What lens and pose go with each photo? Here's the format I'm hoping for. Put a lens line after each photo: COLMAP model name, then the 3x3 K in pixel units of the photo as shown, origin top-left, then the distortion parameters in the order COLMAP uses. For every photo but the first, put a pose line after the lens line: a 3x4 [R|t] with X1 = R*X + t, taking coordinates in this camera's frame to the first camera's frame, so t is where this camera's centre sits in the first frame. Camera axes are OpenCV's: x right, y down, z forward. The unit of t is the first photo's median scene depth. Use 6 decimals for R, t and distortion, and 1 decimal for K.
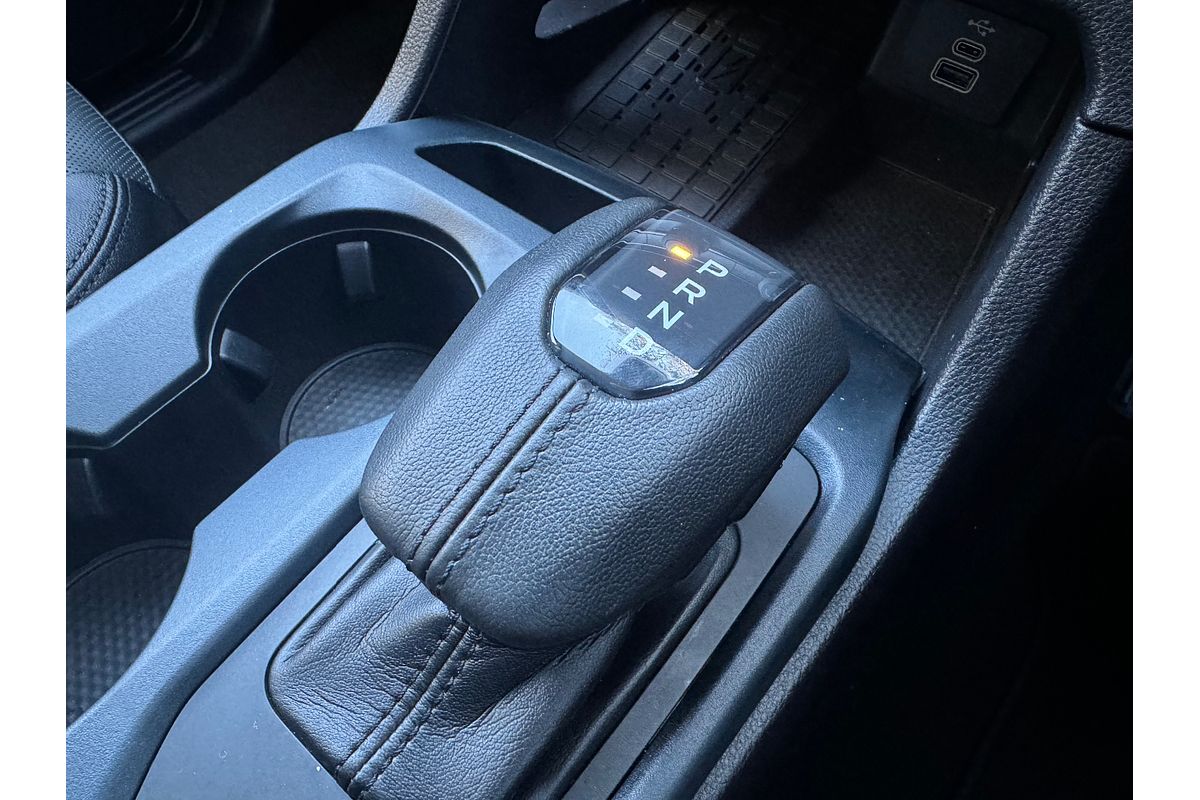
lens RADIAL K [[777.0, 0, 557.1], [0, 777.0, 376.1], [0, 0, 1]] dist [0.019618, -0.025525]
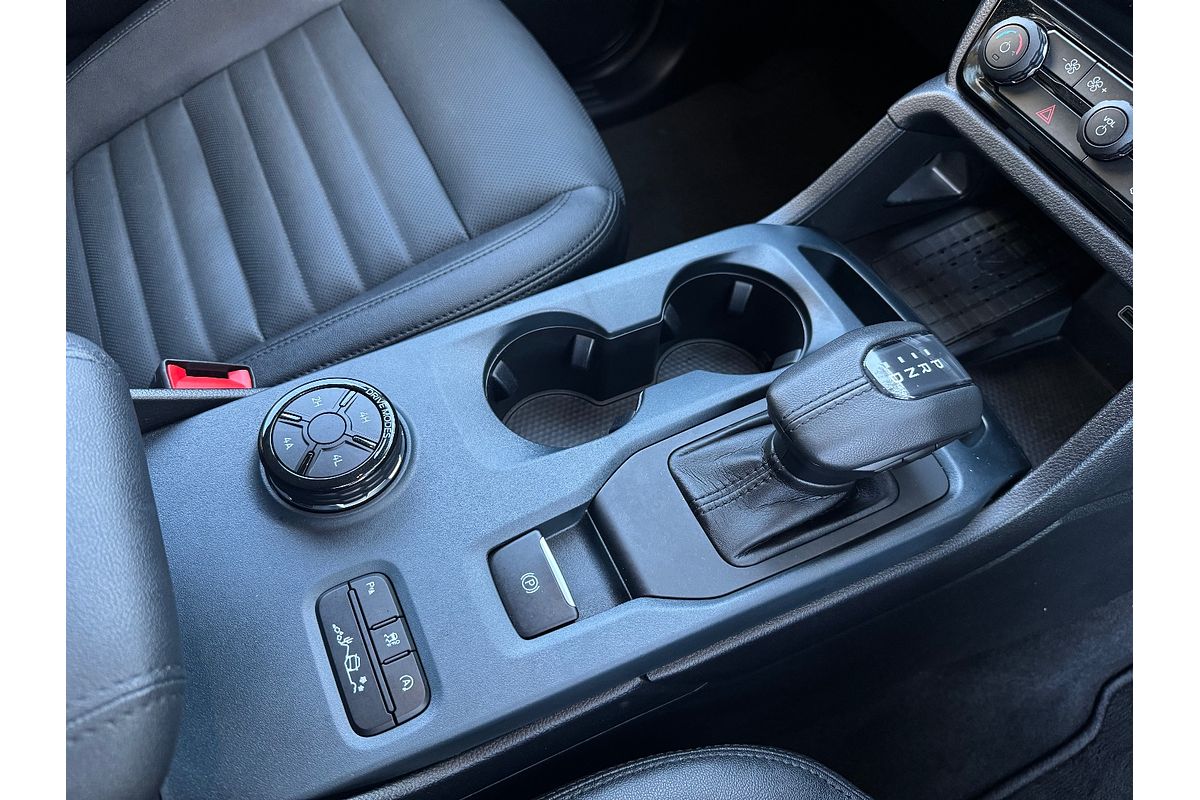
lens RADIAL K [[777.0, 0, 592.0], [0, 777.0, 397.7], [0, 0, 1]] dist [0.019618, -0.025525]
pose [[0.904150, 0.384592, -0.186013, -0.151108], [-0.386668, 0.921839, 0.026486, 0.168675], [0.181661, 0.047978, 0.982190, -0.849574]]
